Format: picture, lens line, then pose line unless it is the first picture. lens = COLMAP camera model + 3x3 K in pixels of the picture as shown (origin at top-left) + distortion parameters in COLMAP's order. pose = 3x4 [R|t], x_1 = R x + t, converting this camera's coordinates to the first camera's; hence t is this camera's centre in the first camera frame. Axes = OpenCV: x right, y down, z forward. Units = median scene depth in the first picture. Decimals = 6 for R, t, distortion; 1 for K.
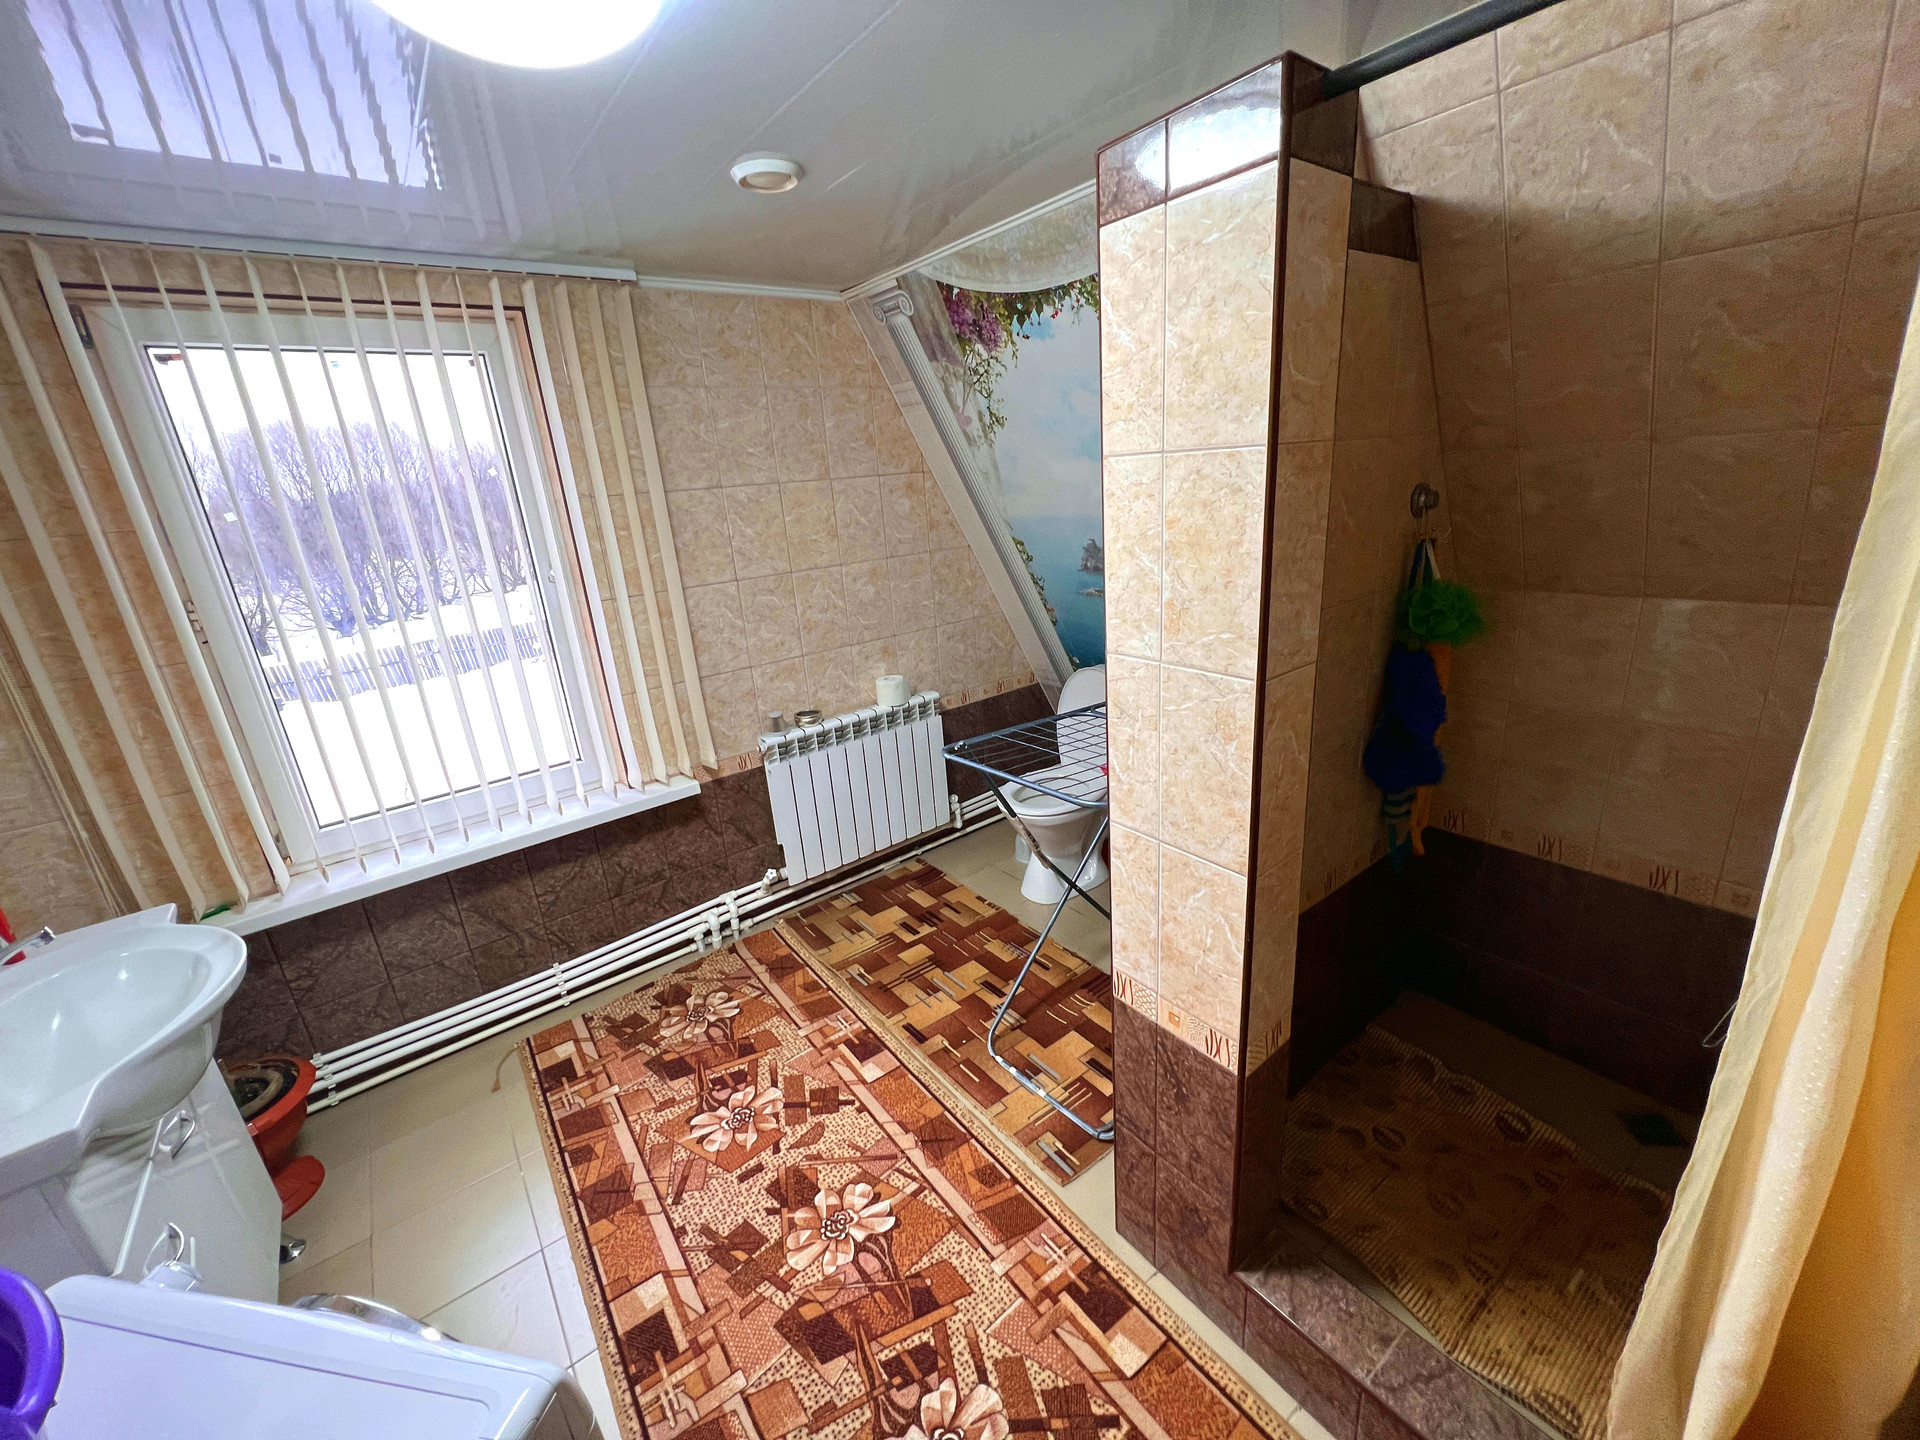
lens RADIAL K [[762.3, 0, 963.6], [0, 762.3, 714.7], [0, 0, 1]] dist [0.000567, 0.001051]
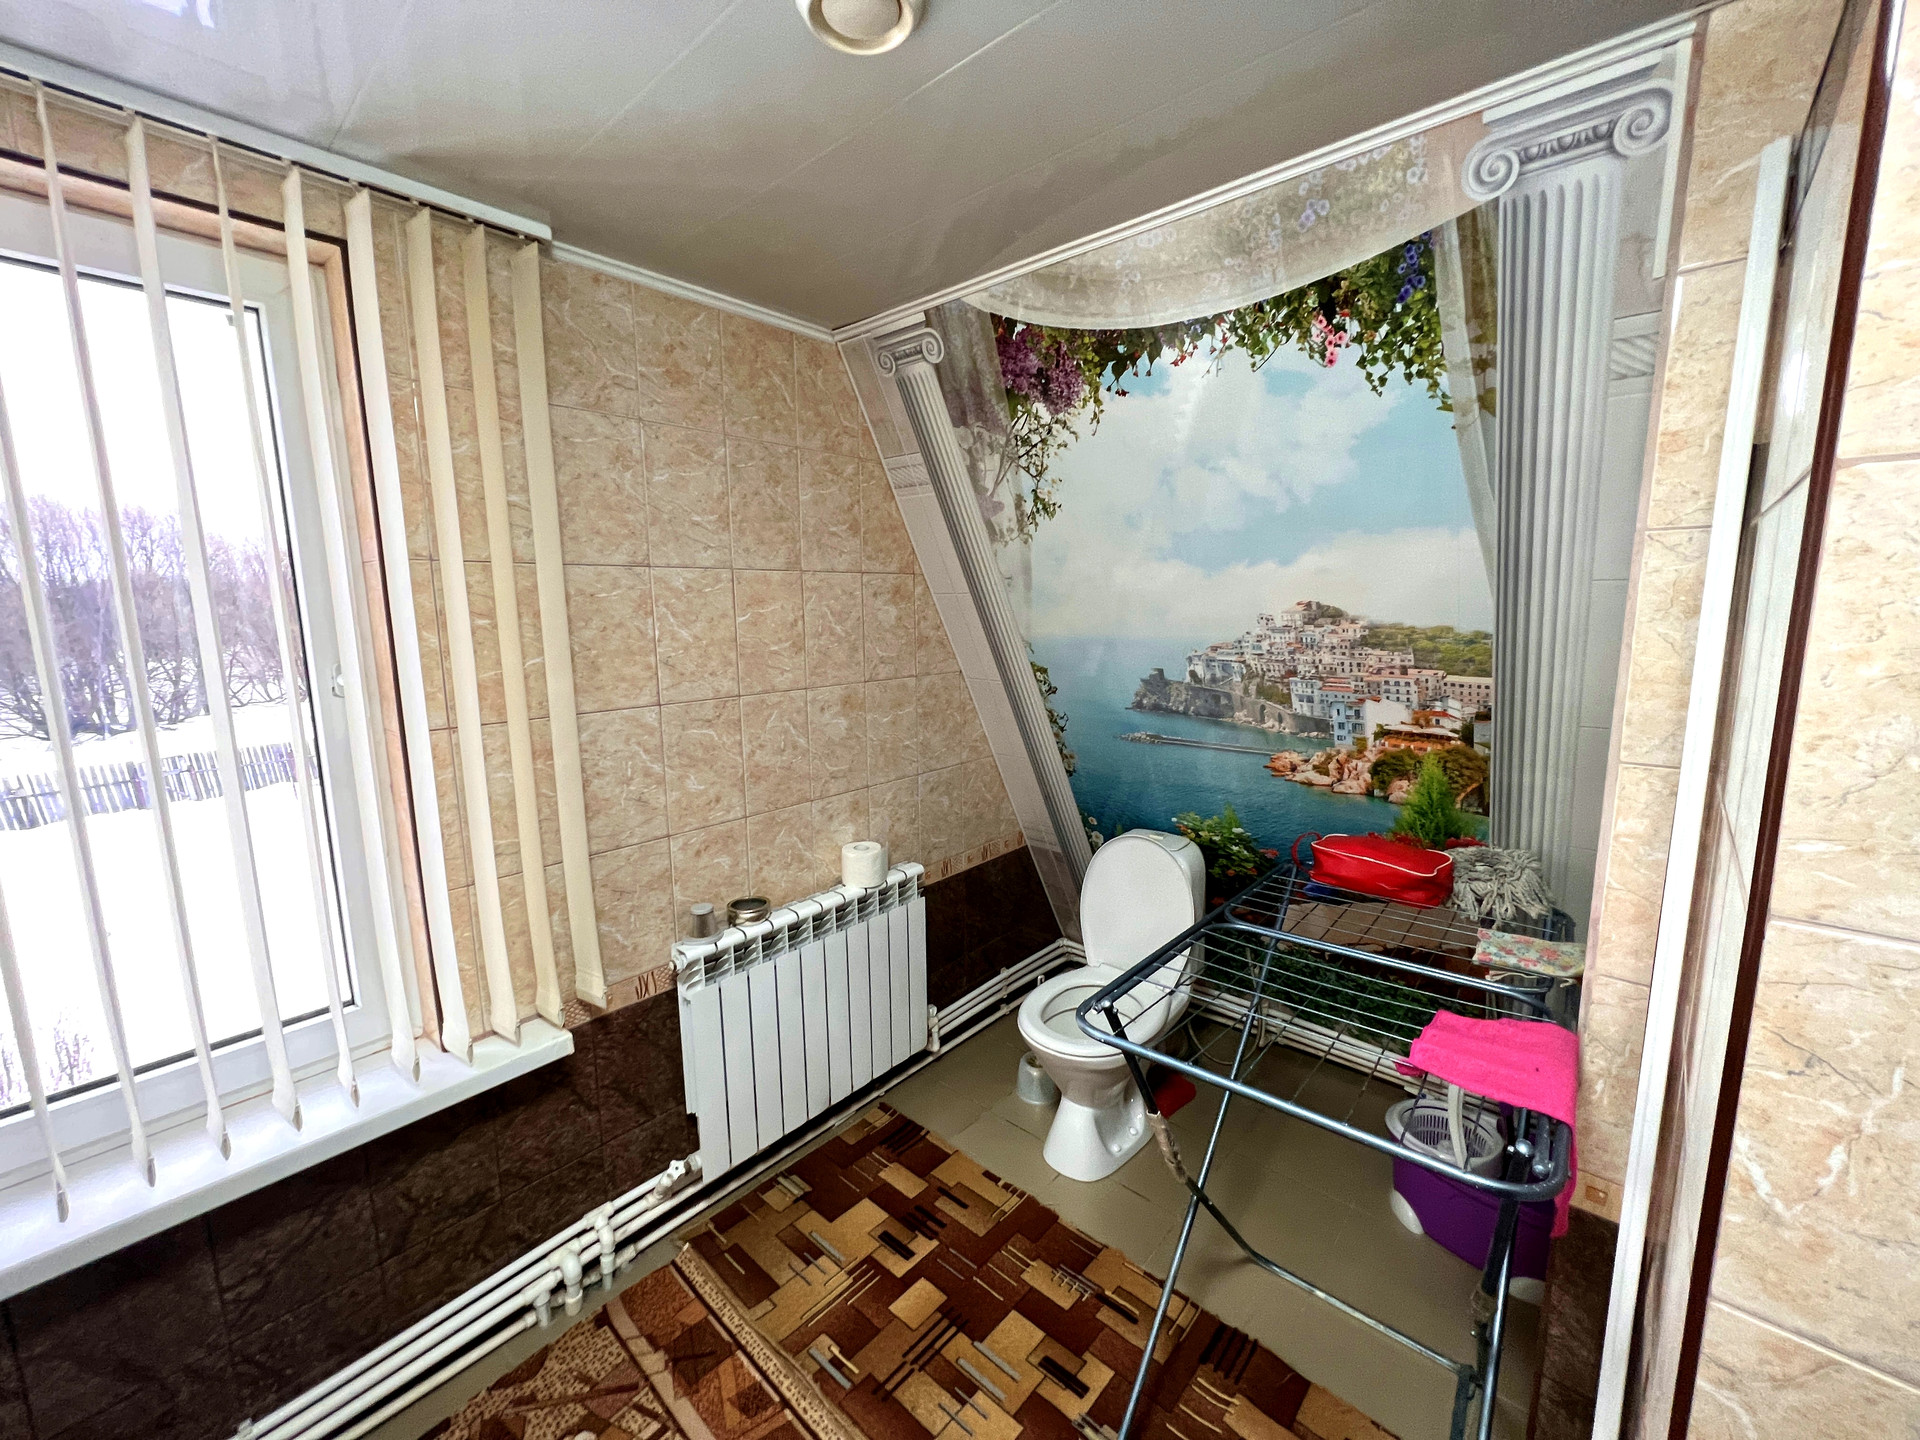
lens RADIAL K [[762.3, 0, 962.9], [0, 762.3, 719.0], [0, 0, 1]] dist [0.000567, 0.001051]
pose [[0.982159, 0.034842, 0.184797, -0.168072], [-0.004161, 0.986472, -0.163876, -0.059462], [-0.188007, 0.160183, 0.969017, 0.327439]]
